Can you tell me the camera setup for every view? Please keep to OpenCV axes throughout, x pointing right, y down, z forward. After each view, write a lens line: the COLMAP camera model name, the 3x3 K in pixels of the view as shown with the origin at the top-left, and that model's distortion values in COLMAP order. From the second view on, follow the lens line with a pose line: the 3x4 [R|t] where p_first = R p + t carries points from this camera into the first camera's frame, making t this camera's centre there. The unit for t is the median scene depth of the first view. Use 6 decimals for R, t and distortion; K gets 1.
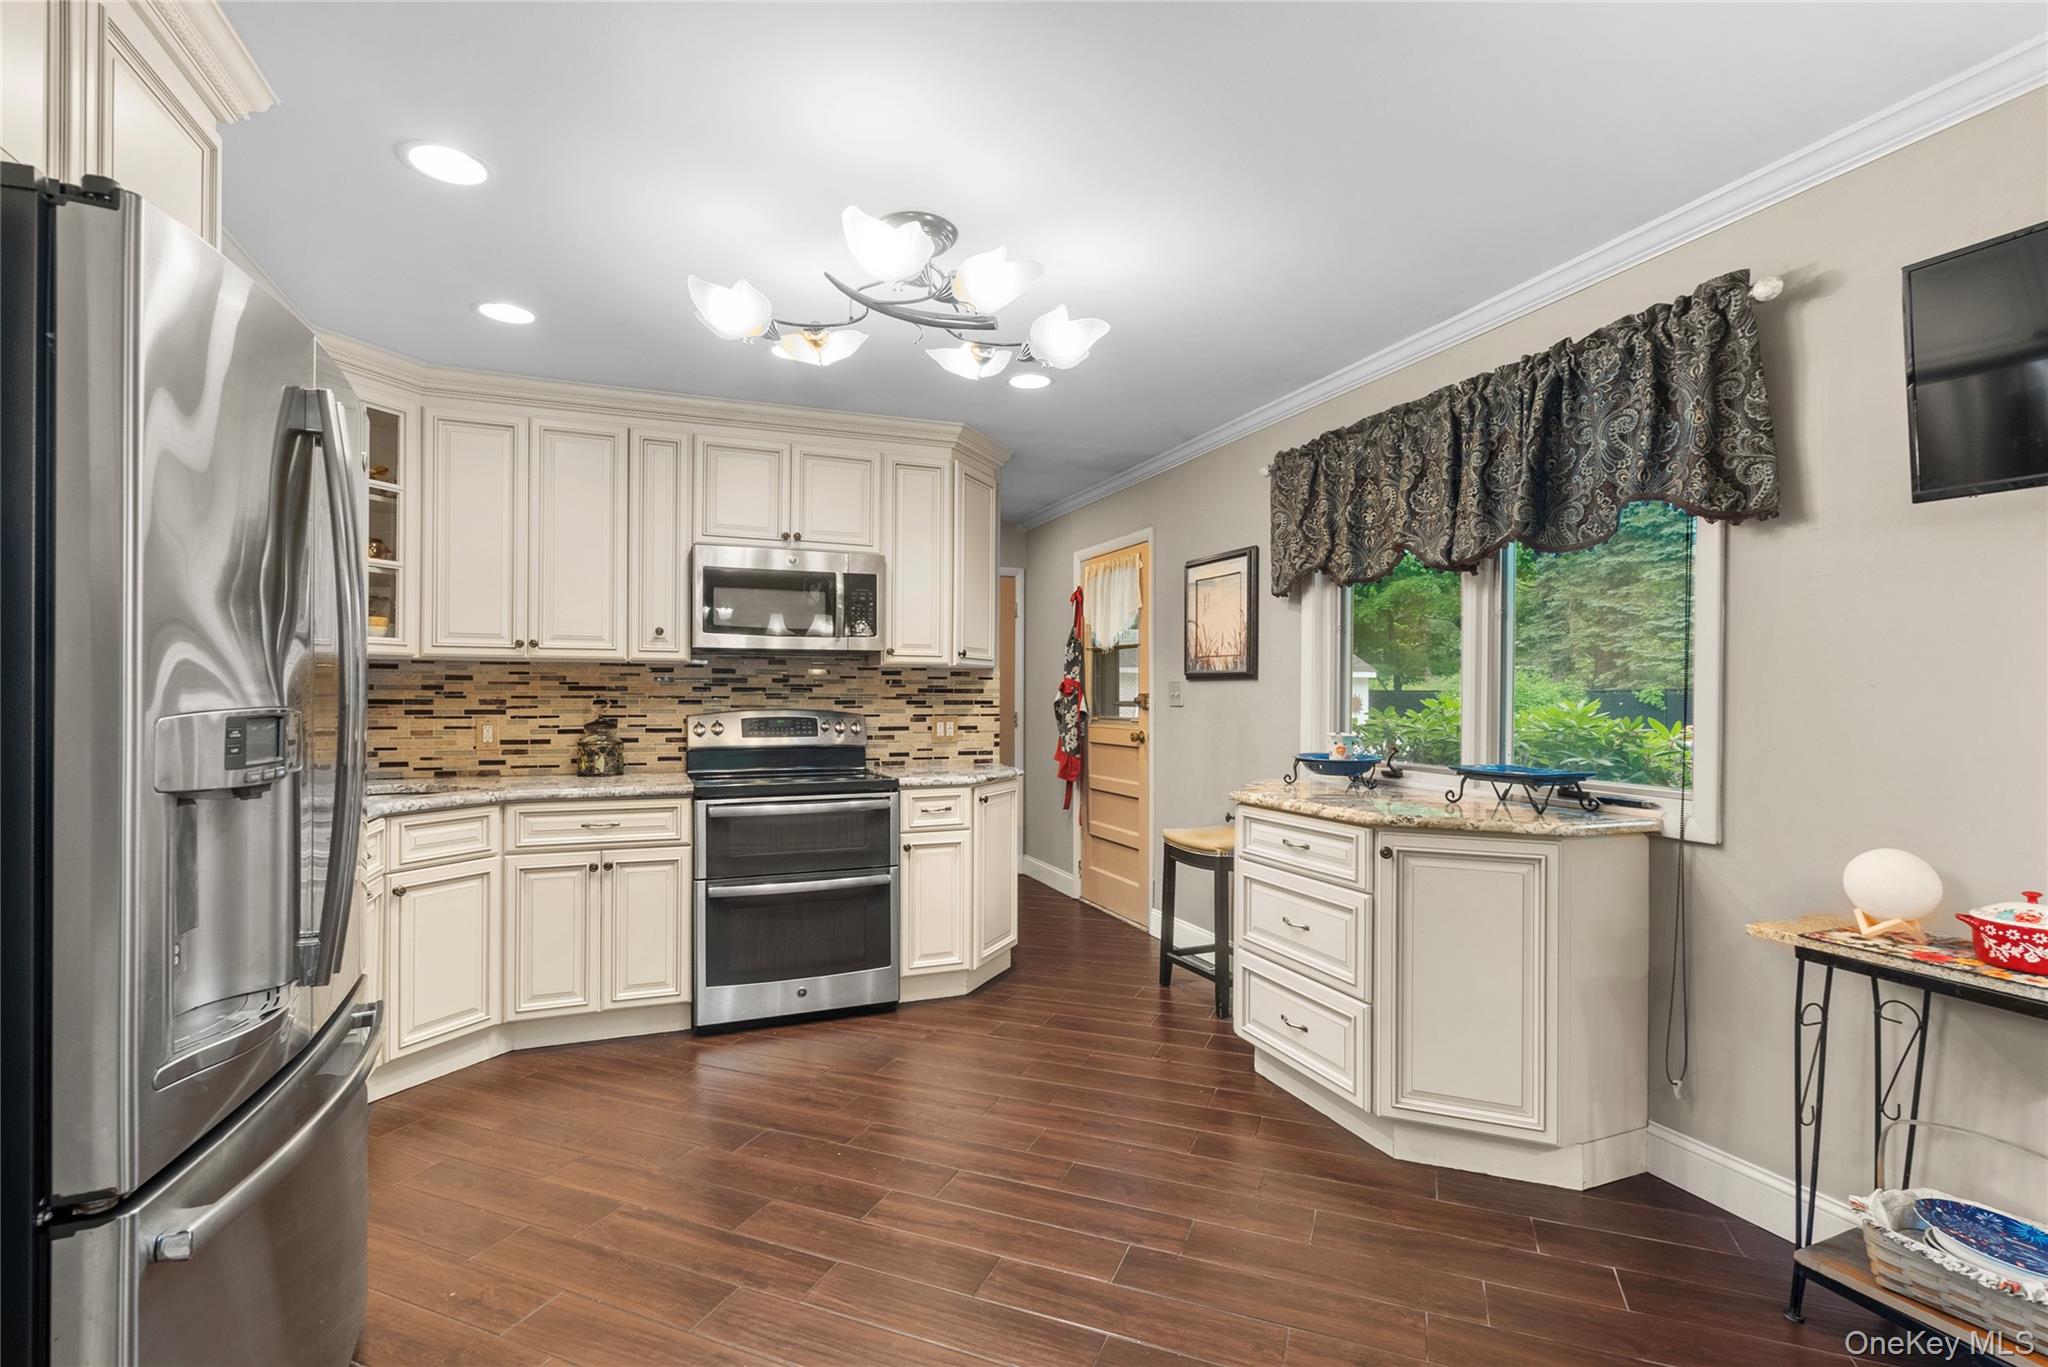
lens RADIAL K [[955.0, 0, 1009.6], [0, 955.0, 695.5], [0, 0, 1]] dist [-0.002133, 0.001923]
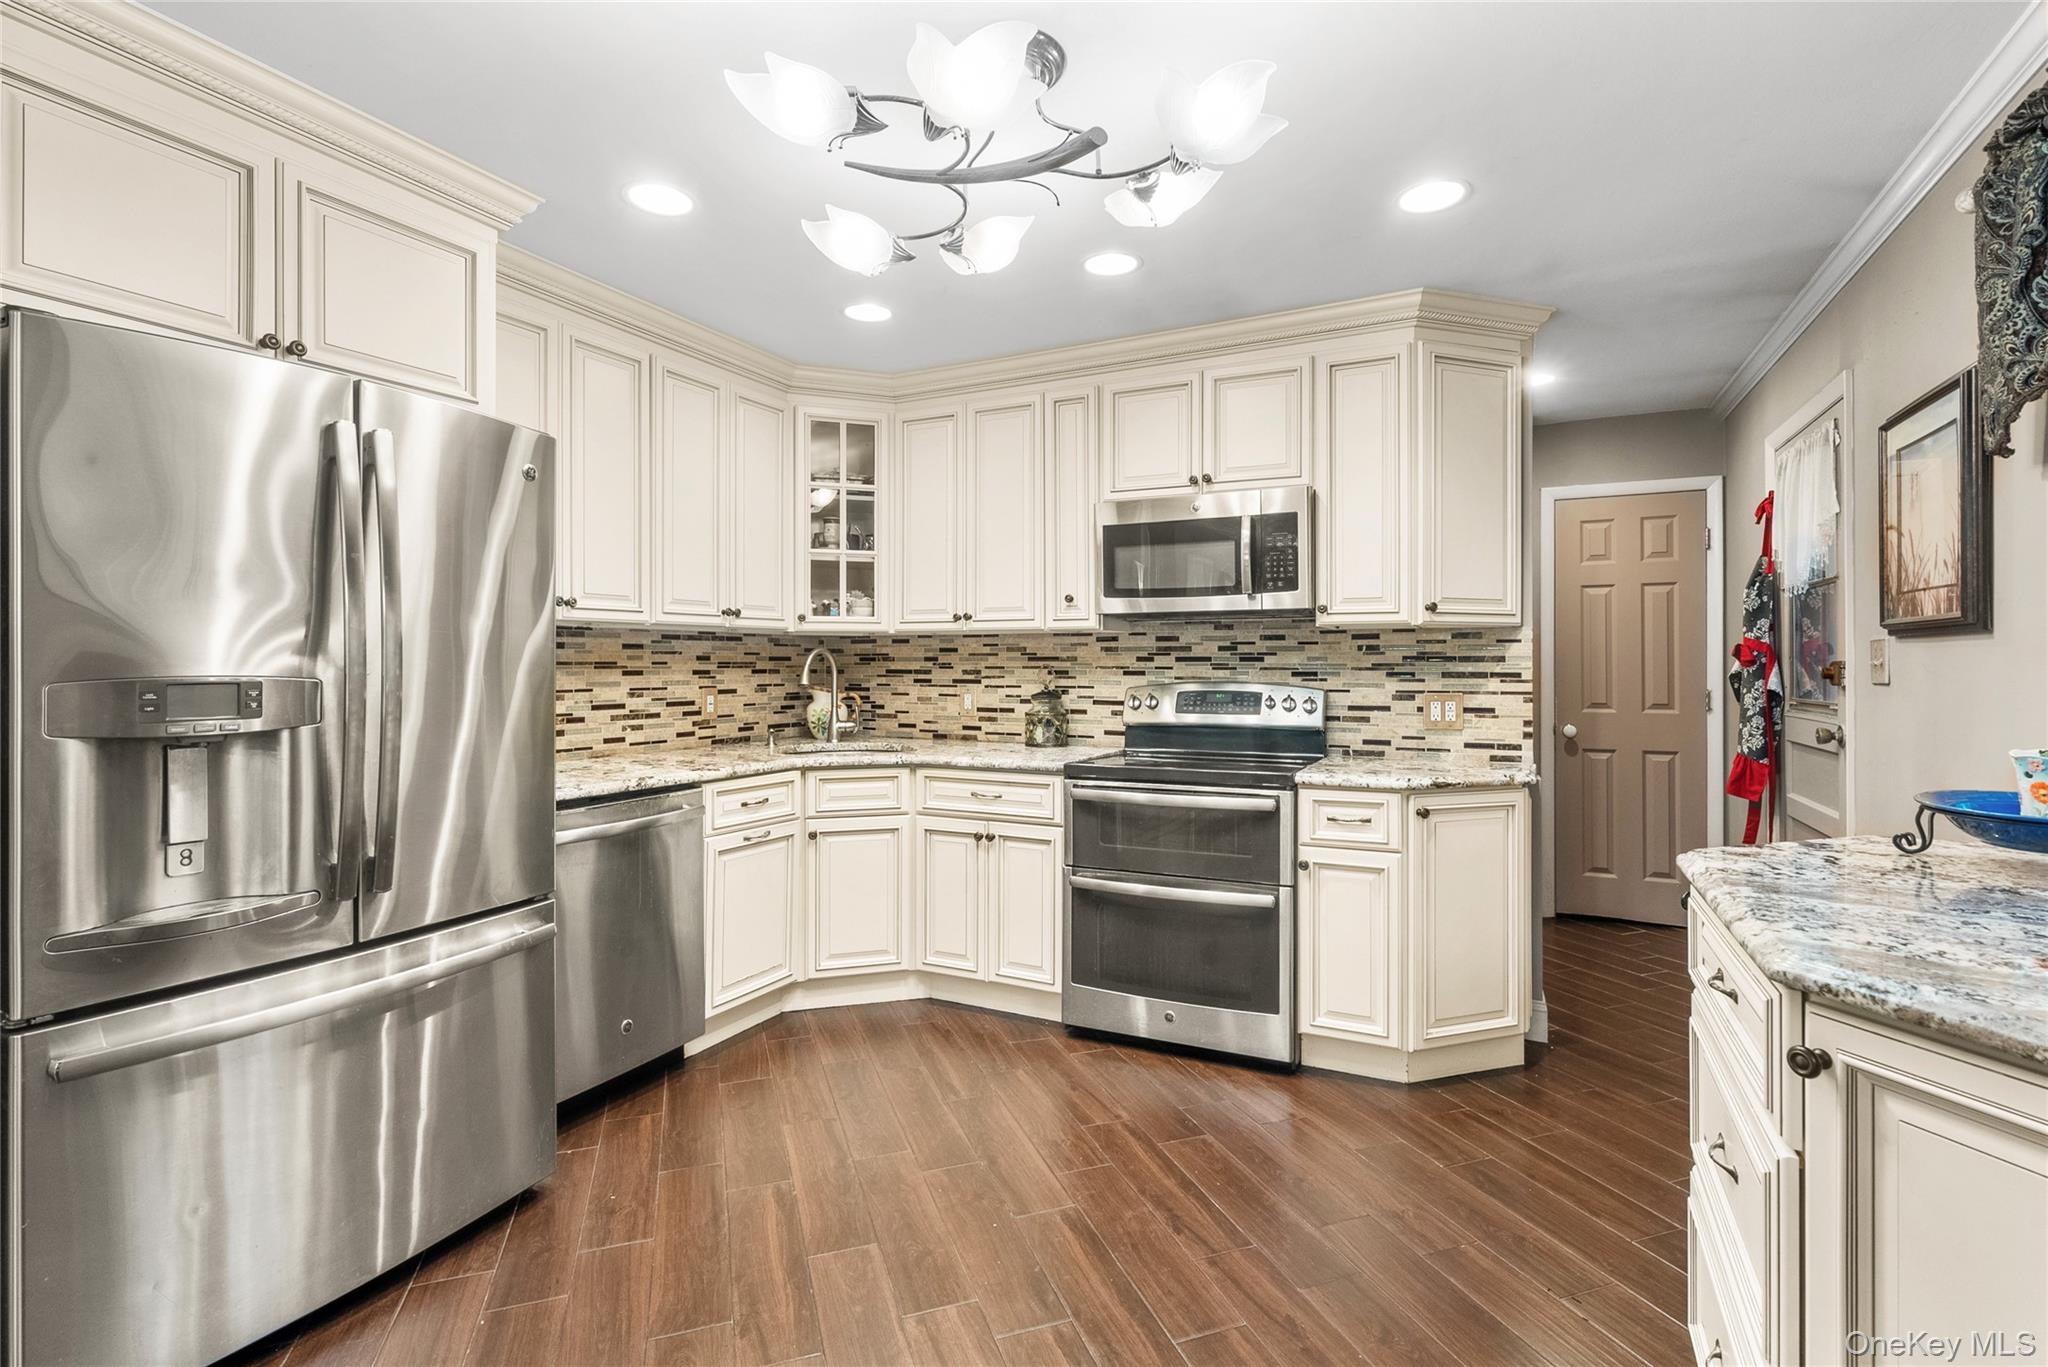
lens RADIAL K [[955.0, 0, 1021.7], [0, 955.0, 662.9], [0, 0, 1]] dist [-0.002133, 0.001923]
pose [[0.668973, -0.003612, -0.743278, 0.294562], [0.001759, 0.999993, -0.003277, -0.000058], [0.743284, 0.000884, 0.668975, 0.306932]]
